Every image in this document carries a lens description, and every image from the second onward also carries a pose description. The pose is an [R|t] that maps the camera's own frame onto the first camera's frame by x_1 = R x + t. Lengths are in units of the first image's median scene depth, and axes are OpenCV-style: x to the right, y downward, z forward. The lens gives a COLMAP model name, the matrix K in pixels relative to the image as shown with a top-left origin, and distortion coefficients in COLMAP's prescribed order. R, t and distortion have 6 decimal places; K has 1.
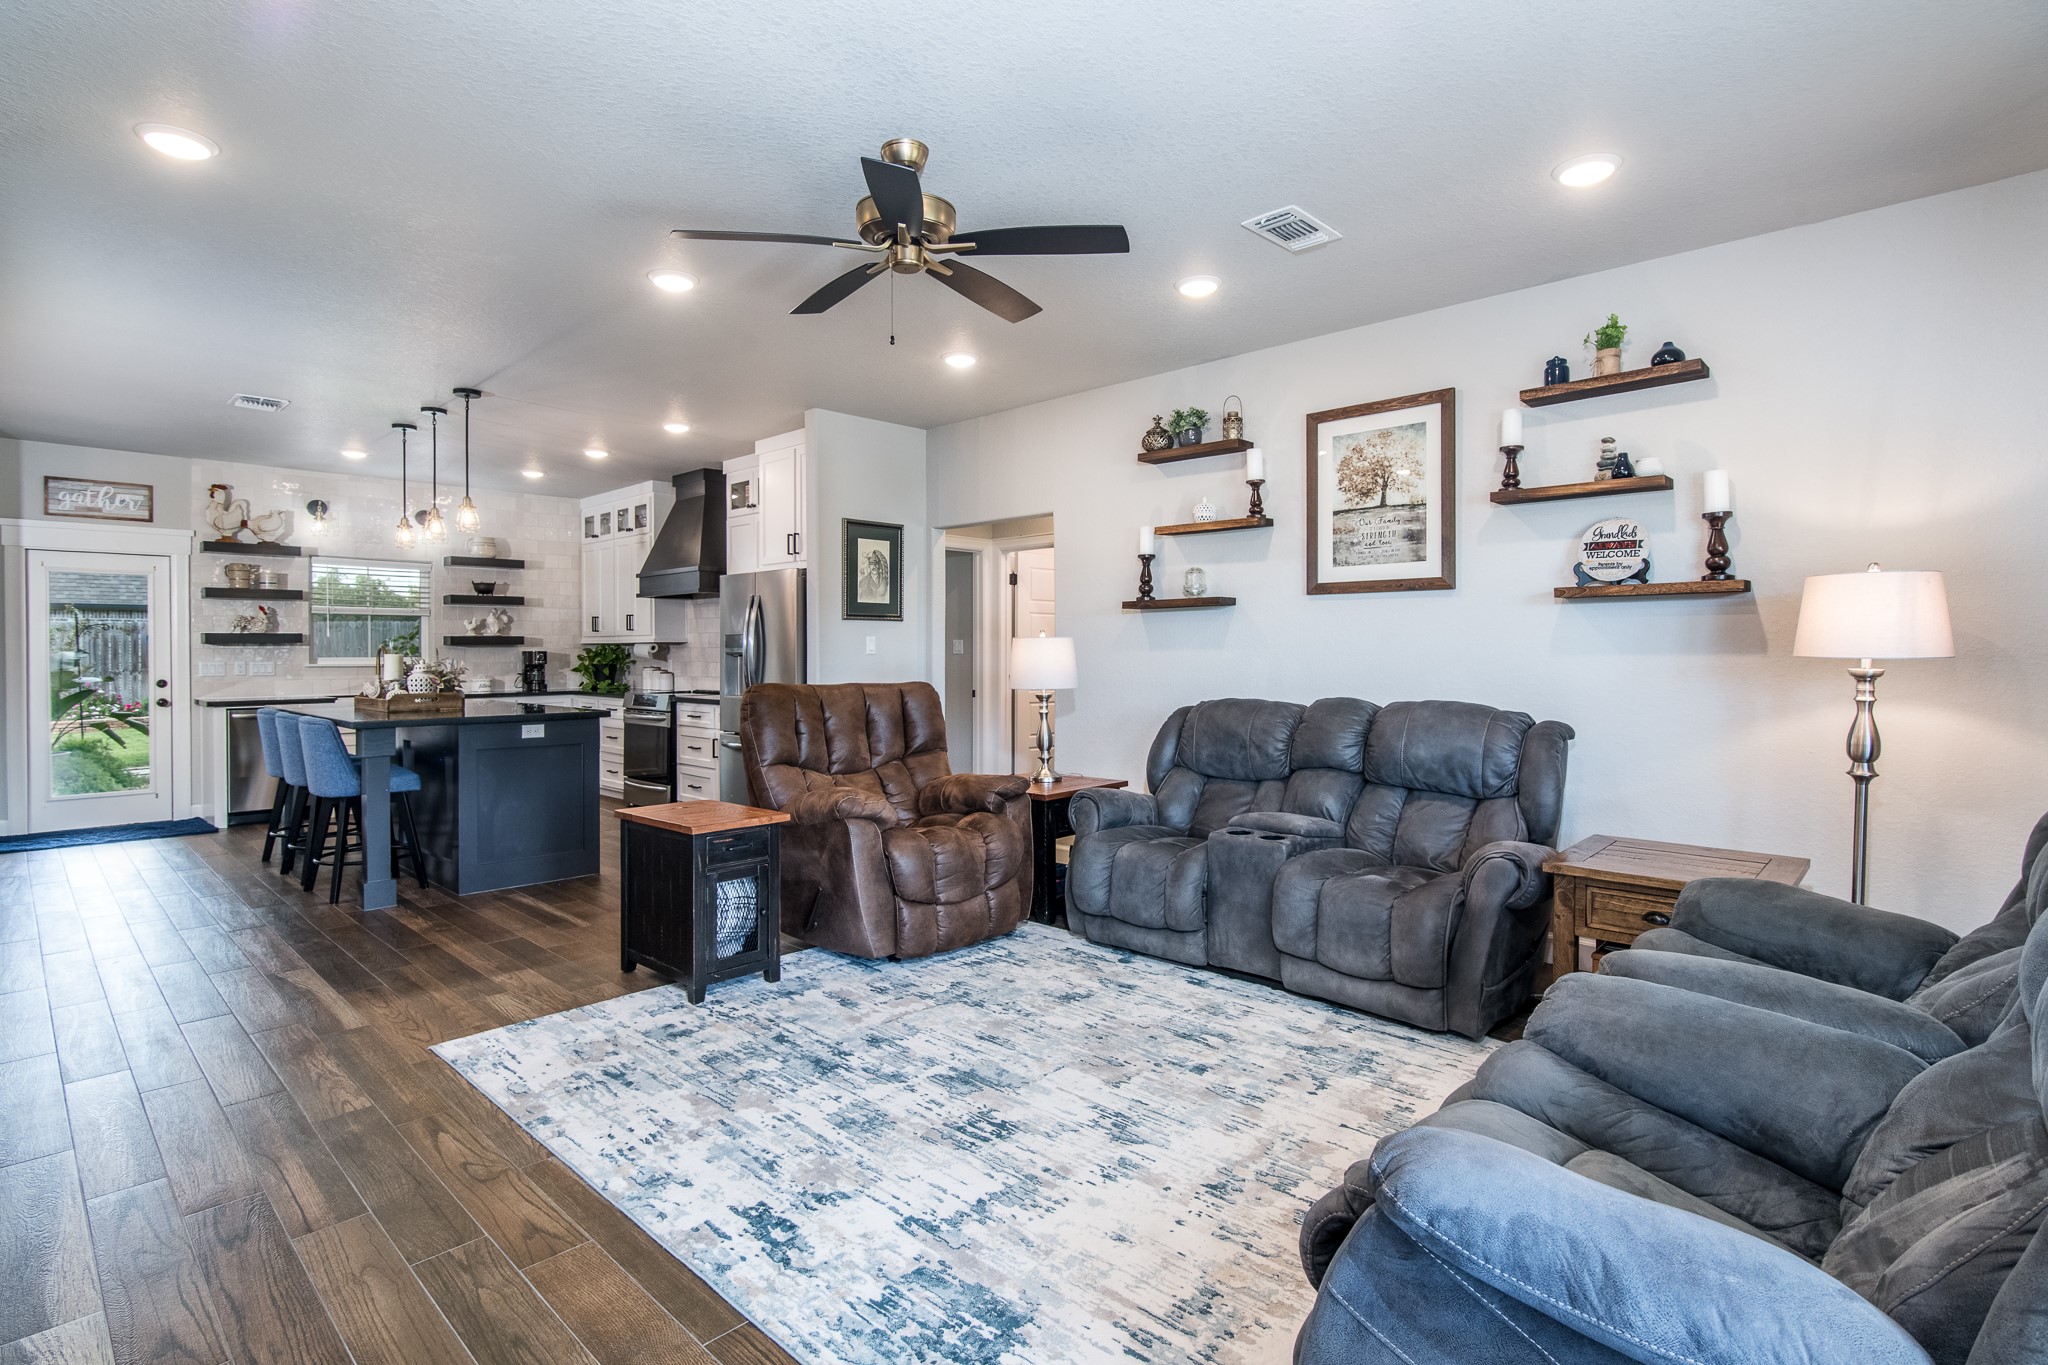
lens RADIAL K [[1016.3, 0, 1034.8], [0, 1016.3, 661.4], [0, 0, 1]] dist [-0.003681, -0.004419]
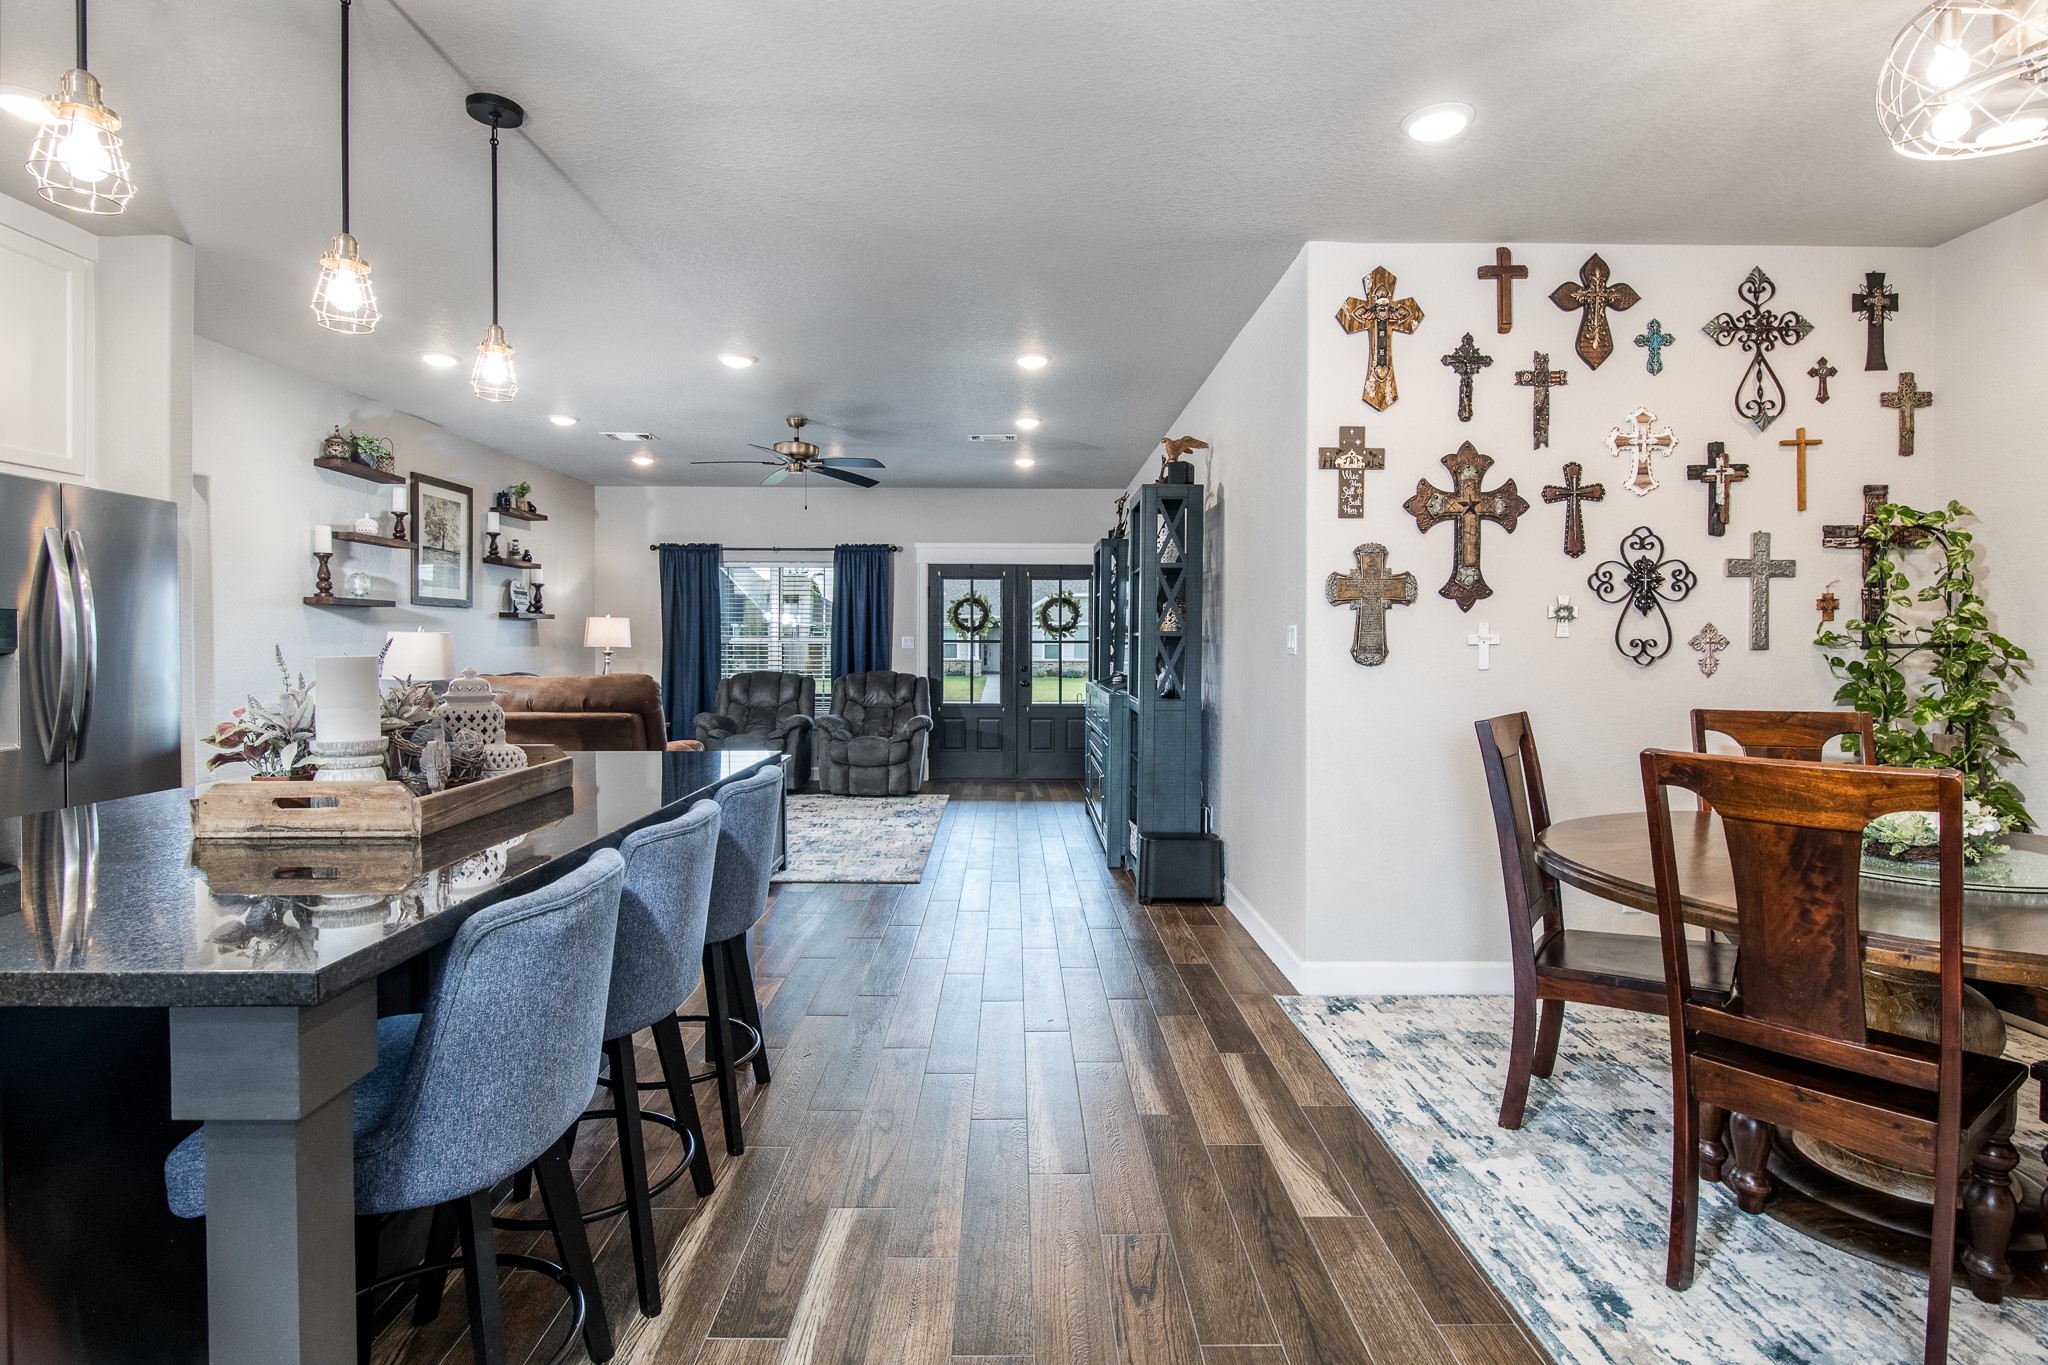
lens RADIAL K [[1016.3, 0, 1016.2], [0, 1016.3, 643.1], [0, 0, 1]] dist [-0.003681, -0.004419]
pose [[-0.696701, -0.000052, 0.717361, -1.670660], [0.008642, 0.999927, 0.008466, -0.022628], [-0.717309, 0.012097, -0.696650, 1.792189]]
